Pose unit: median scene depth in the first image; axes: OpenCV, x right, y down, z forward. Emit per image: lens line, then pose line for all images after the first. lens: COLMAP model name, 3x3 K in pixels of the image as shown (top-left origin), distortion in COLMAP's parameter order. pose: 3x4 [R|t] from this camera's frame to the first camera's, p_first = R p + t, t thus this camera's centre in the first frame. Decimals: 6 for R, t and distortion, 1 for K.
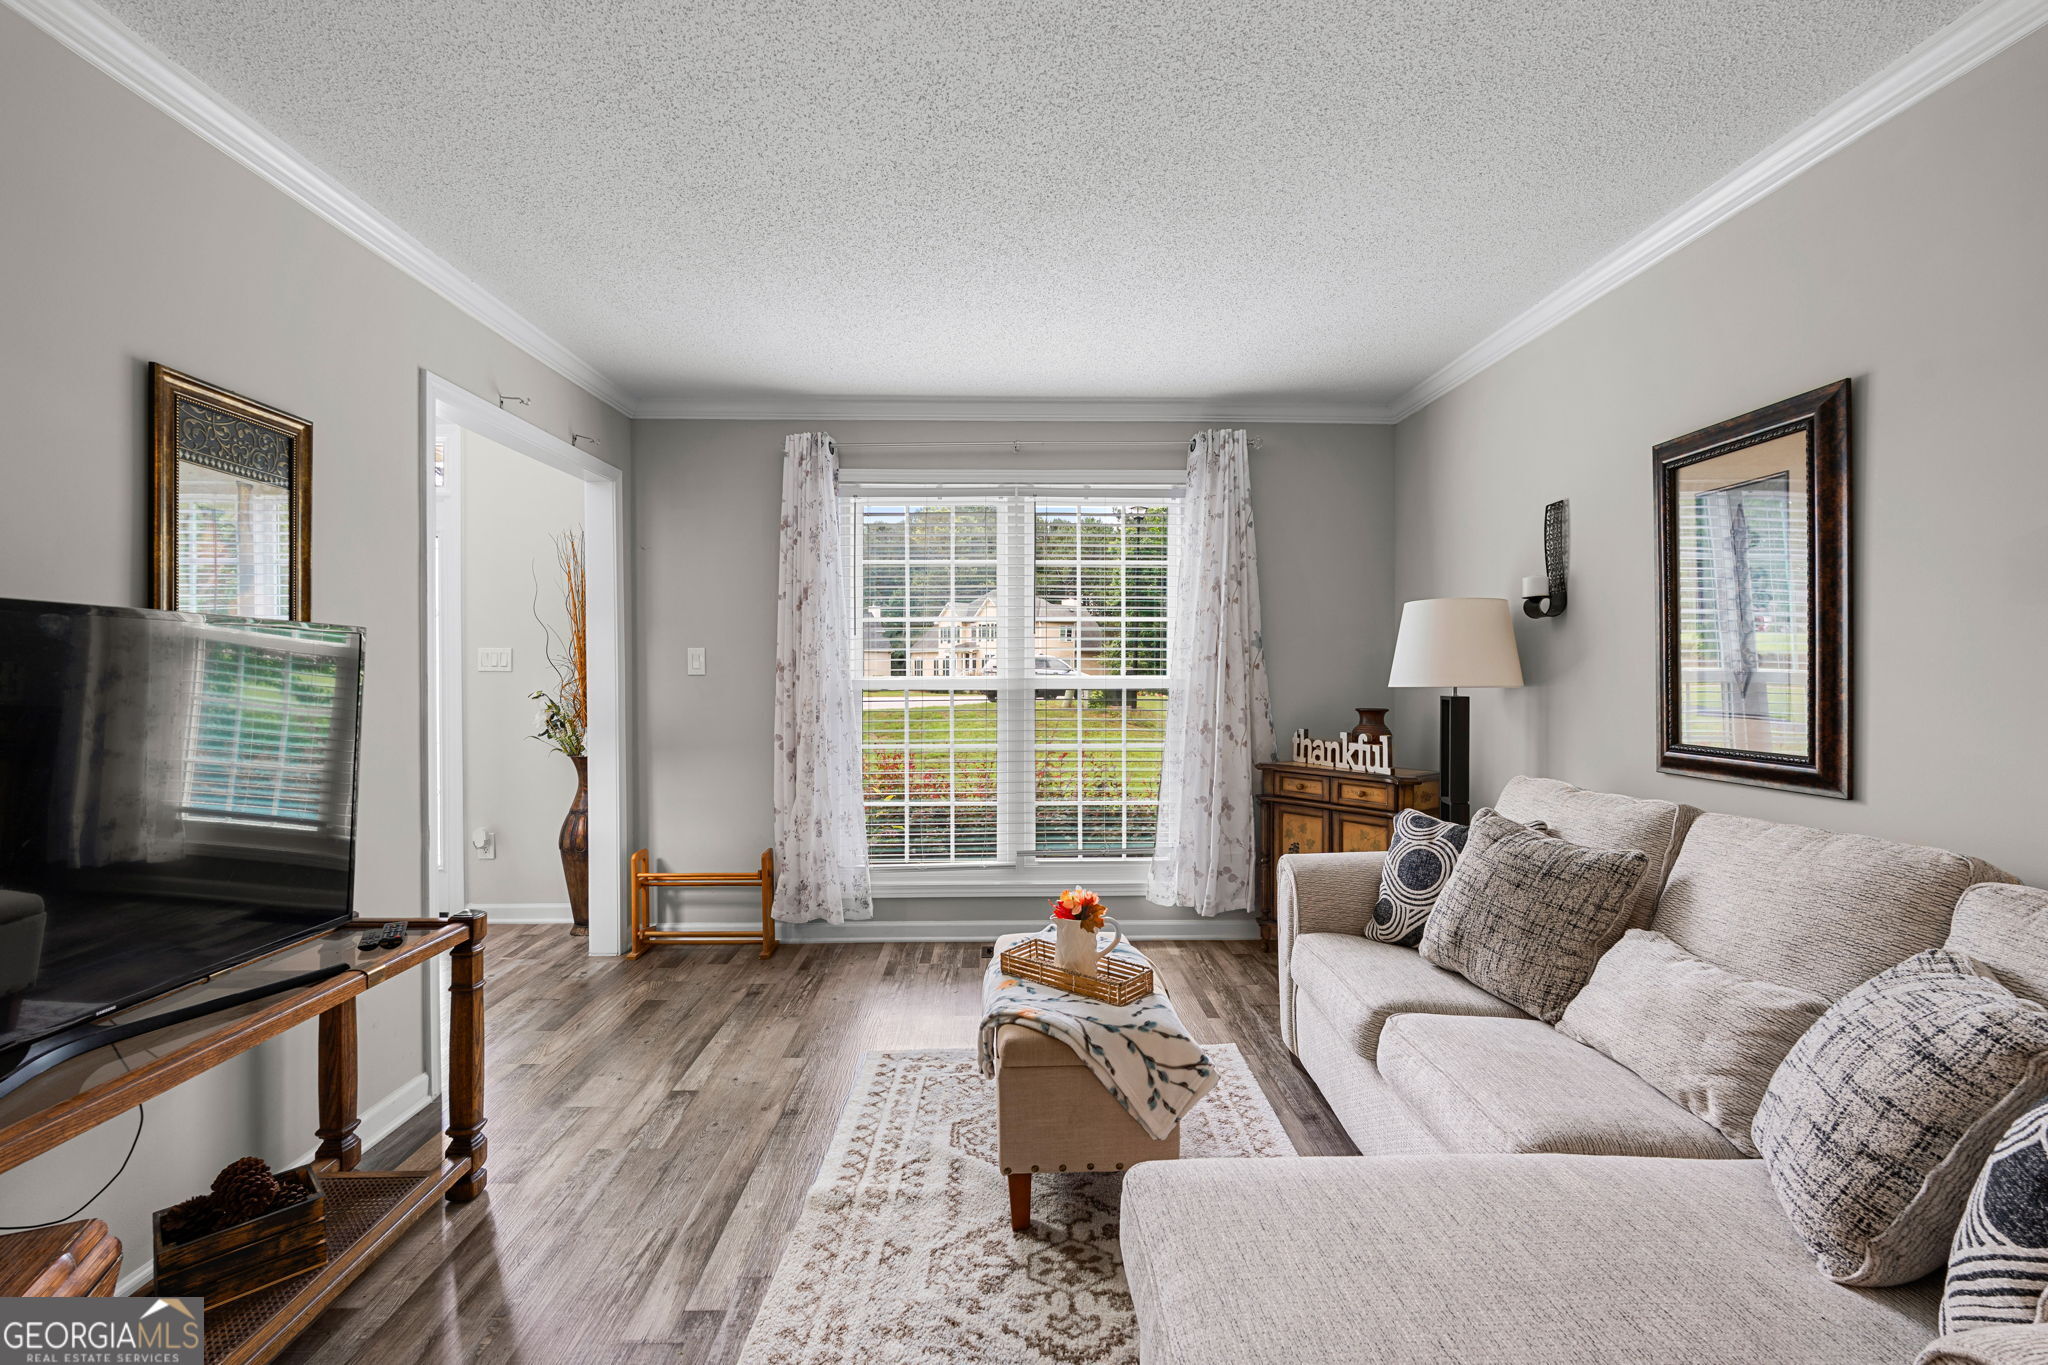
lens RADIAL K [[915.5, 0, 1022.4], [0, 915.5, 670.6], [0, 0, 1]] dist [-0.001426, -0.000174]
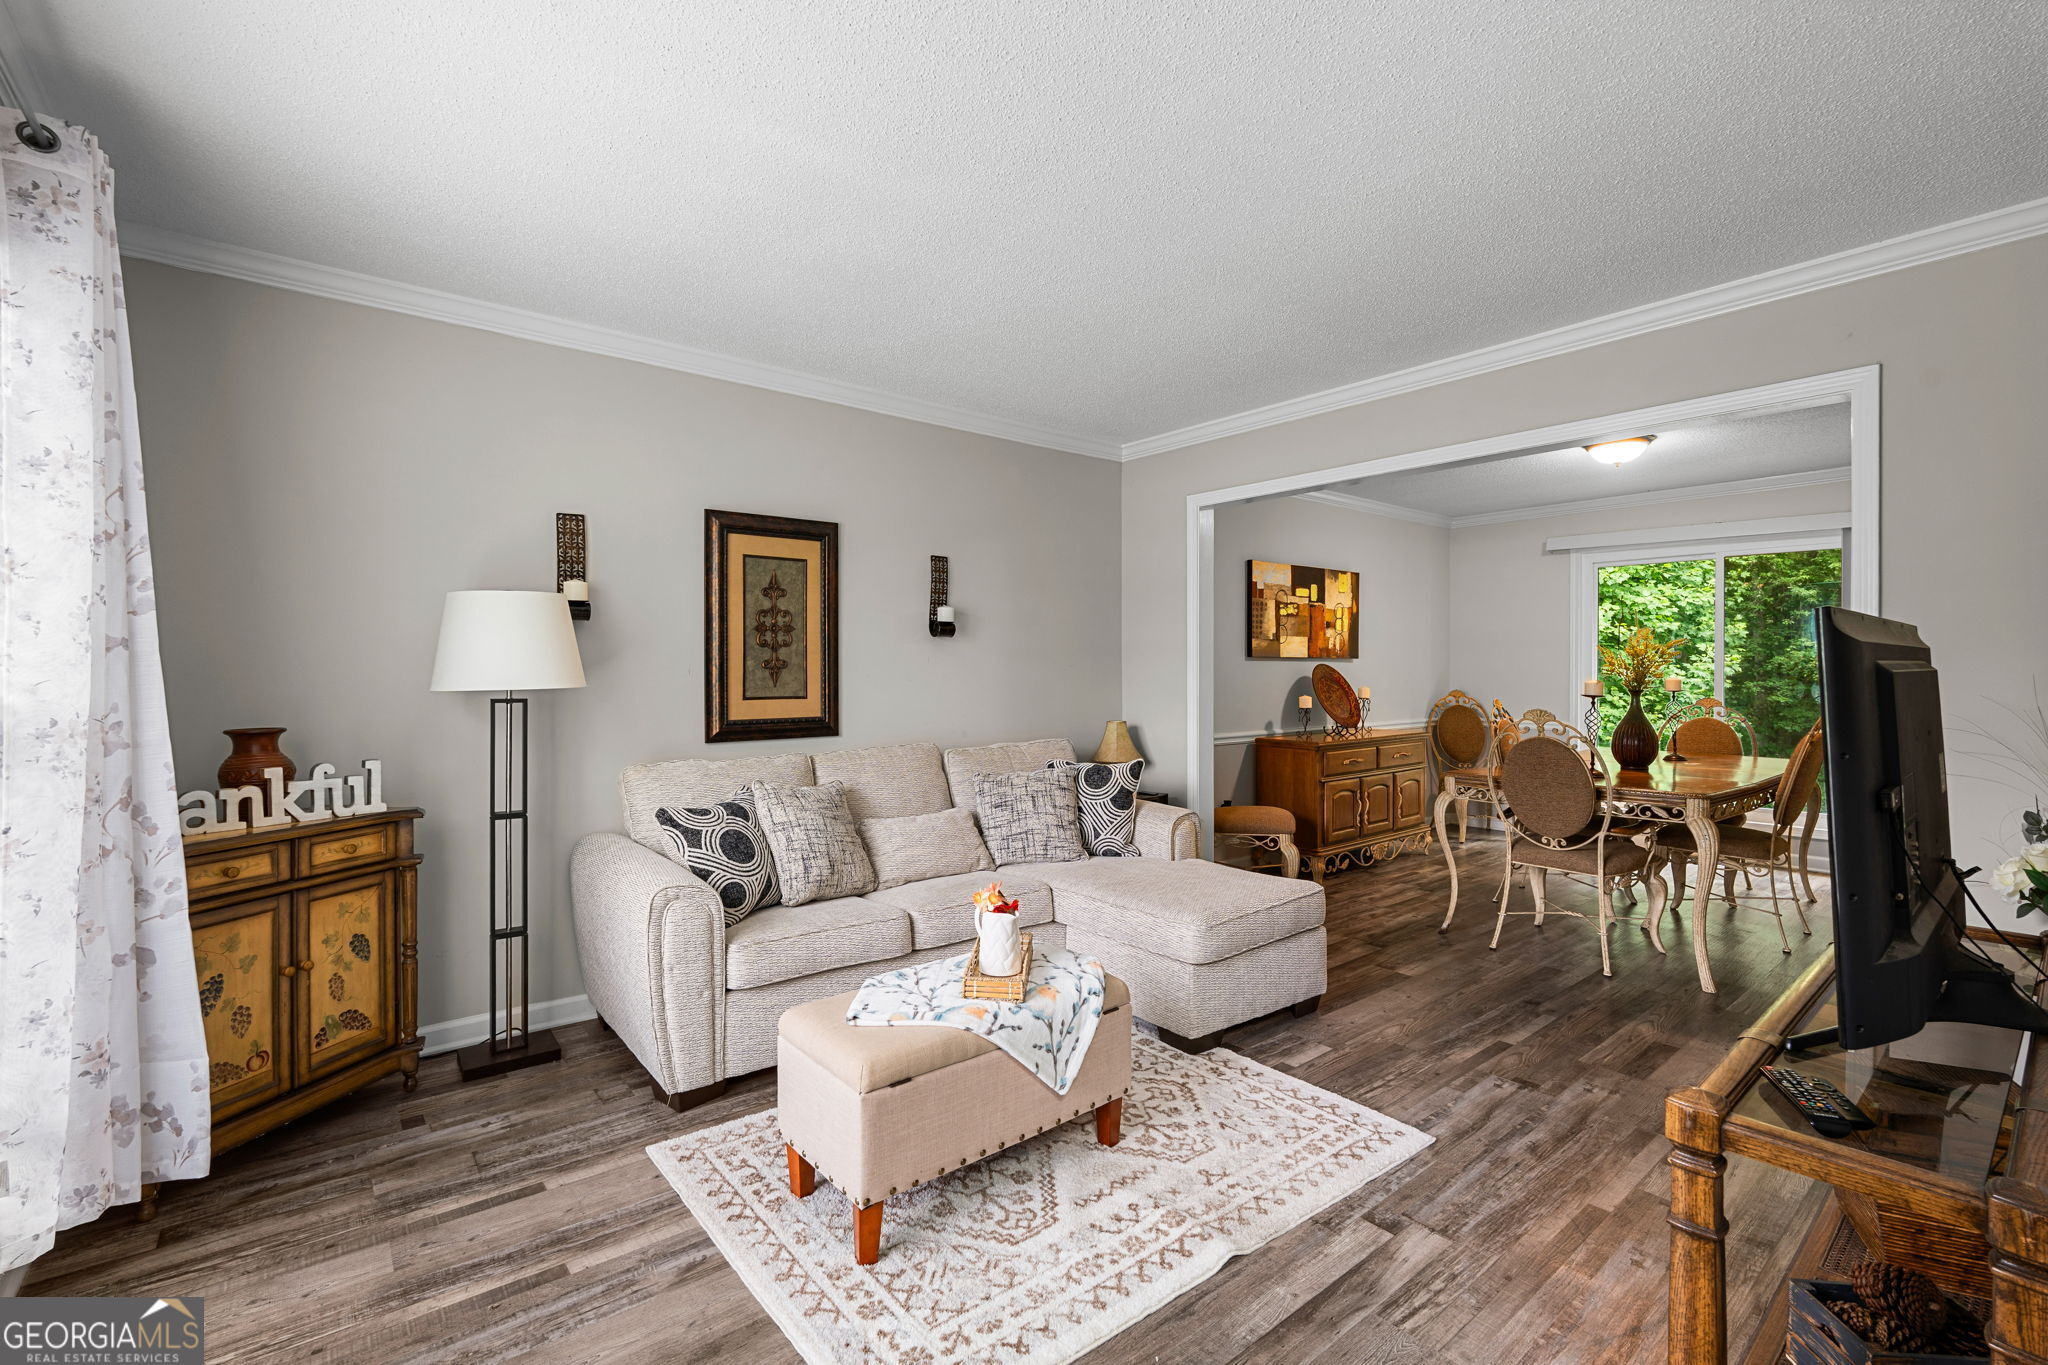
lens RADIAL K [[905.8, 0, 1032.5], [0, 905.8, 680.4], [0, 0, 1]] dist [-0.003510, -0.000447]
pose [[-0.625355, -0.007307, 0.780306, -0.733692], [0.001383, 0.999944, 0.010472, 0.002125], [-0.780339, 0.007628, -0.625310, 1.567158]]
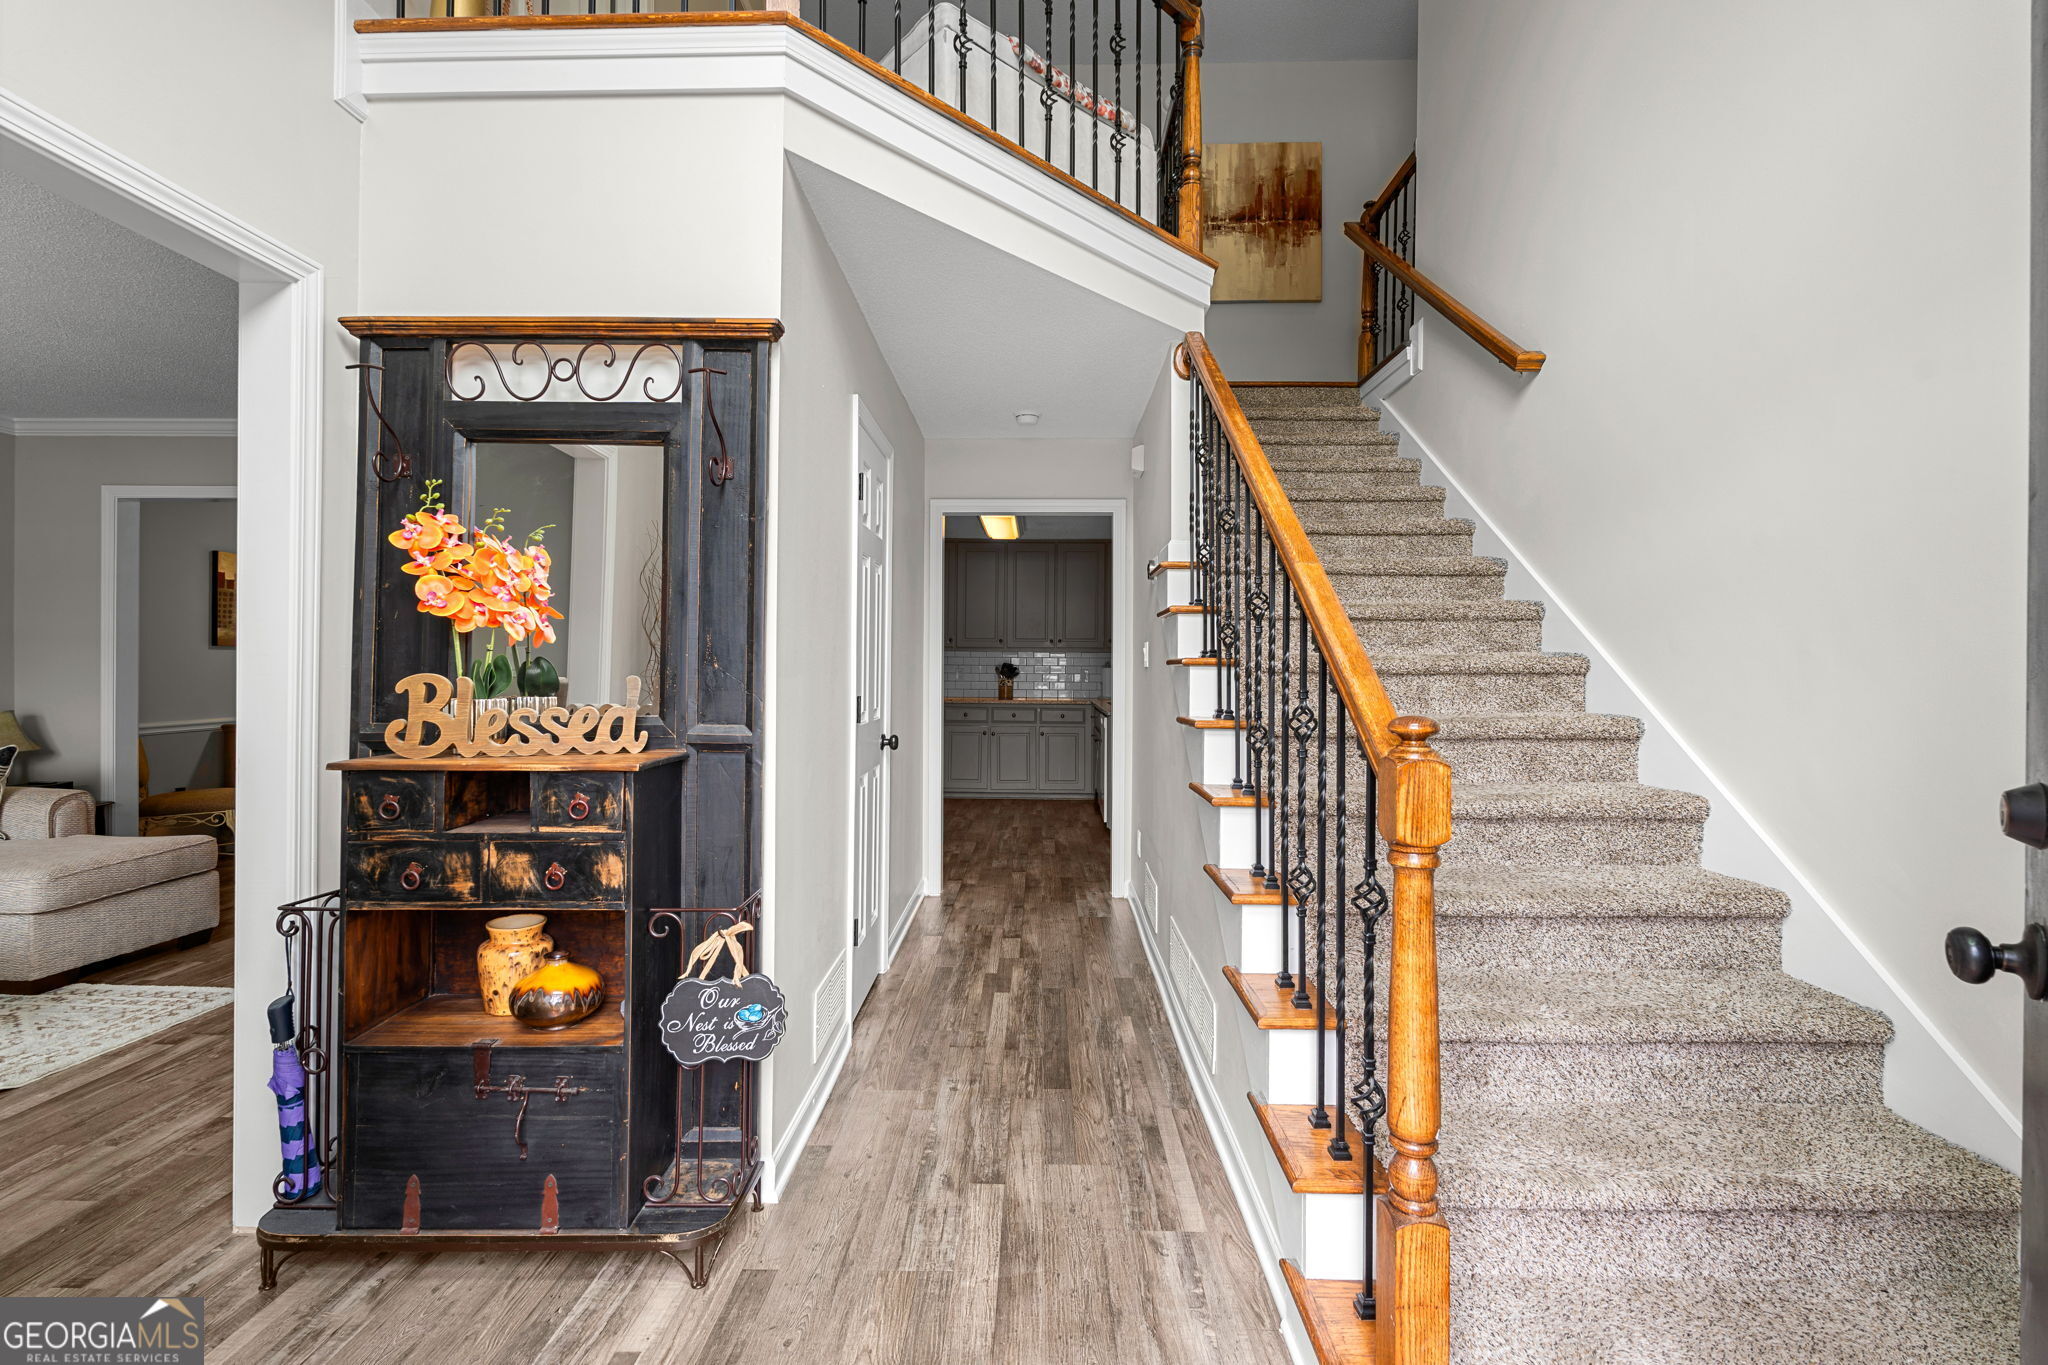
lens RADIAL K [[907.6, 0, 1013.8], [0, 907.6, 658.6], [0, 0, 1]] dist [0.002845, 0.000376]
pose [[-0.998846, -0.003713, 0.047893, -1.505177], [-0.003863, 0.999988, -0.003043, 0.000212], [-0.047882, -0.003225, -0.998848, 1.977841]]
